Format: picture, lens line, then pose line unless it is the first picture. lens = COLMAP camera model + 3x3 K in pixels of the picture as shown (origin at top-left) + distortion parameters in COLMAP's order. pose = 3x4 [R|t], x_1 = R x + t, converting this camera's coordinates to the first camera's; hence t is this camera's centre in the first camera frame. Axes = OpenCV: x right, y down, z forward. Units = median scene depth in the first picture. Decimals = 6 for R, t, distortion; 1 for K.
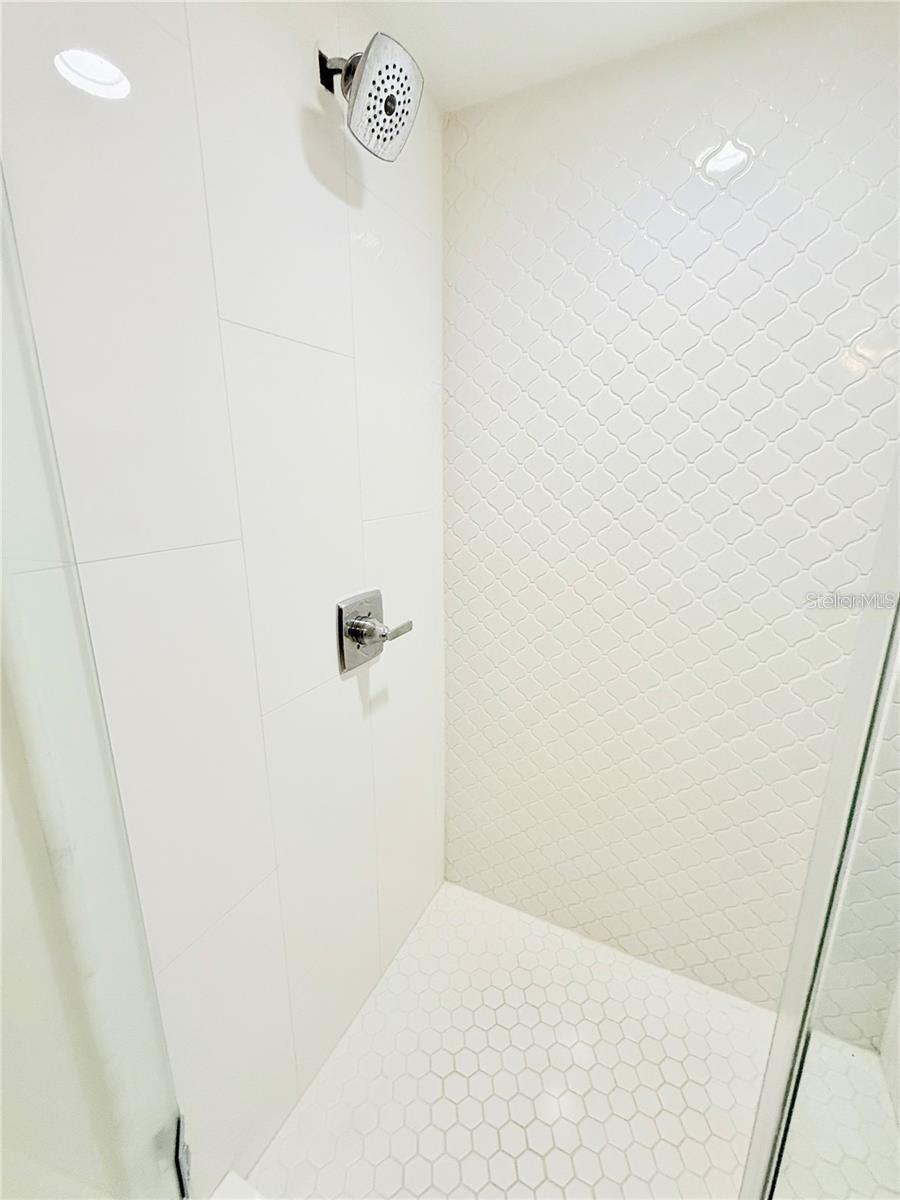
lens RADIAL K [[511.1, 0, 450.0], [0, 511.1, 600.0], [0, 0, 1]] dist [-0.000916, -0.000580]
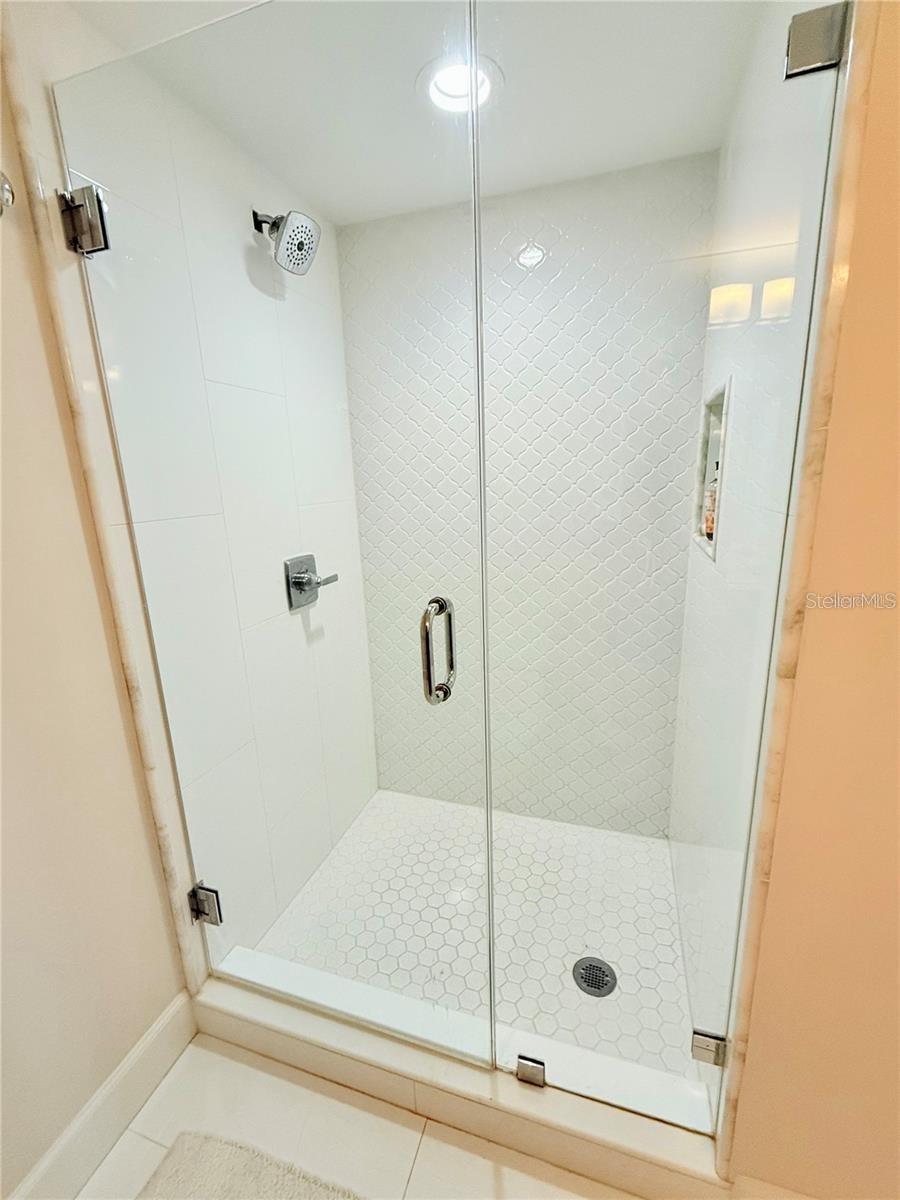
lens RADIAL K [[511.1, 0, 450.0], [0, 511.1, 600.0], [0, 0, 1]] dist [-0.000916, -0.000580]
pose [[0.988790, -0.068516, 0.132664, 0.046053], [0.071346, 0.997312, -0.016689, 0.168152], [-0.131164, 0.025967, 0.991021, -0.494492]]
